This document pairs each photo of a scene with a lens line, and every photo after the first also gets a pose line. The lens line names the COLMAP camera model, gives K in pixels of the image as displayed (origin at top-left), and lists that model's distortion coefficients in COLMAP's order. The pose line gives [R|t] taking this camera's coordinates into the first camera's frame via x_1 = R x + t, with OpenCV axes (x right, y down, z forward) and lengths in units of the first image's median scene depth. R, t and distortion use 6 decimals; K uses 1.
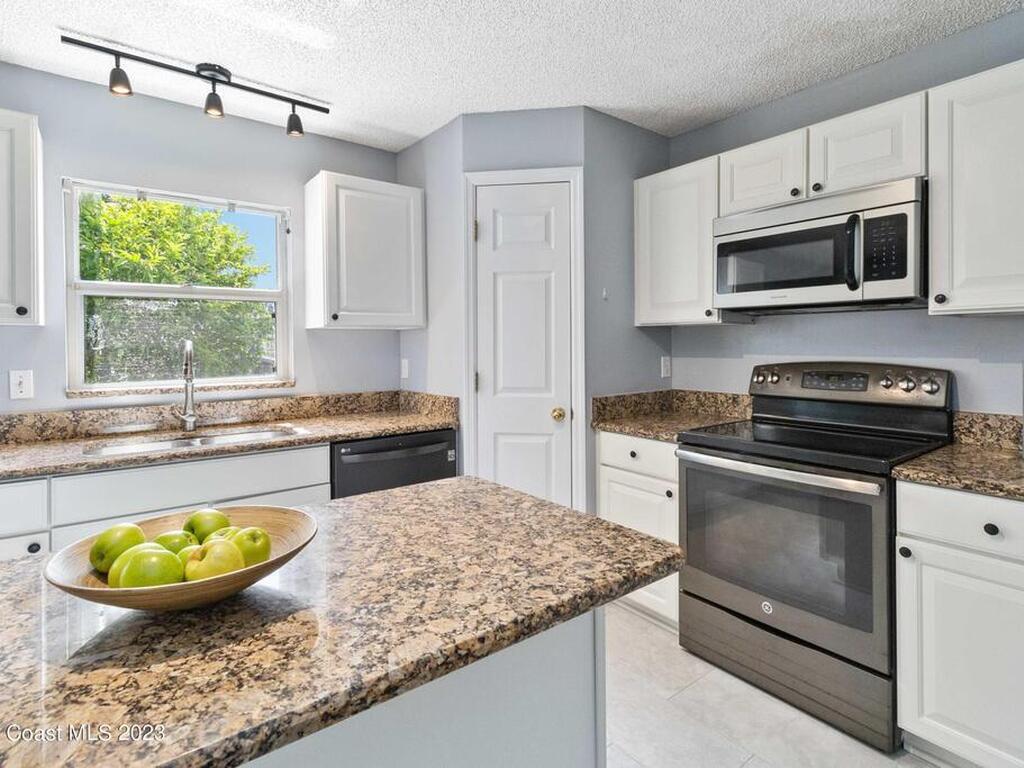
lens RADIAL K [[539.3, 0, 520.2], [0, 539.3, 345.8], [0, 0, 1]] dist [0.002613, 0.000407]
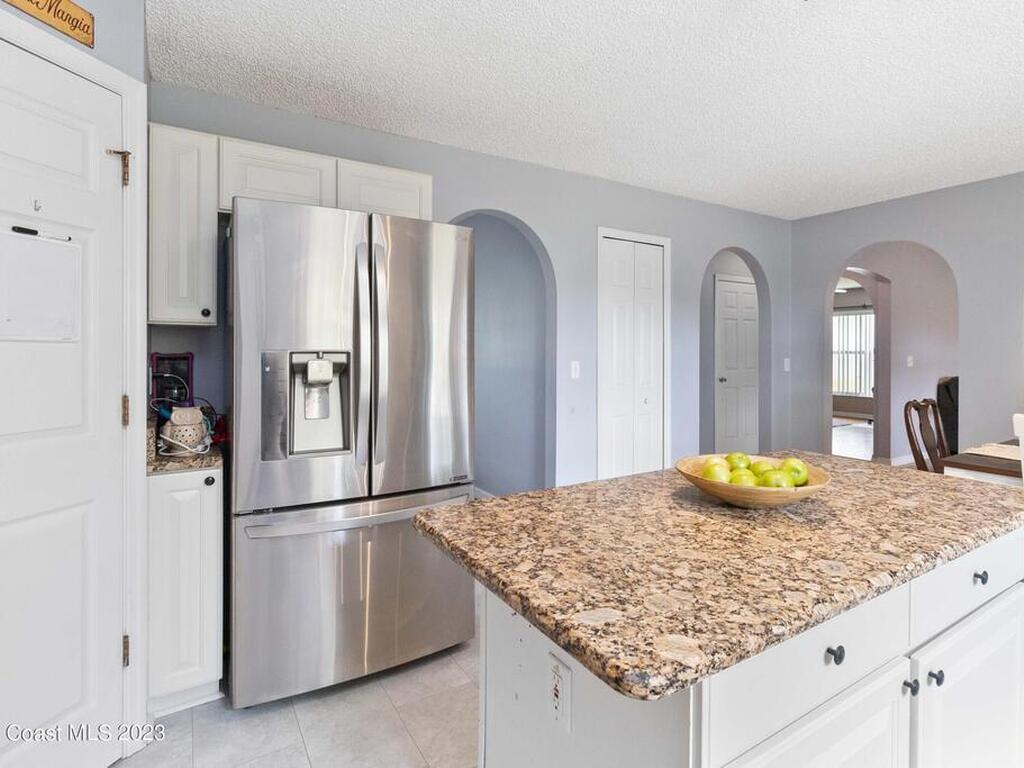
lens RADIAL K [[539.3, 0, 520.2], [0, 539.3, 345.8], [0, 0, 1]] dist [0.002613, 0.000407]
pose [[-0.994081, 0.007195, 0.108401, -0.032350], [0.006933, 0.999972, -0.002794, -0.003179], [-0.108418, -0.002026, -0.994103, 0.874700]]
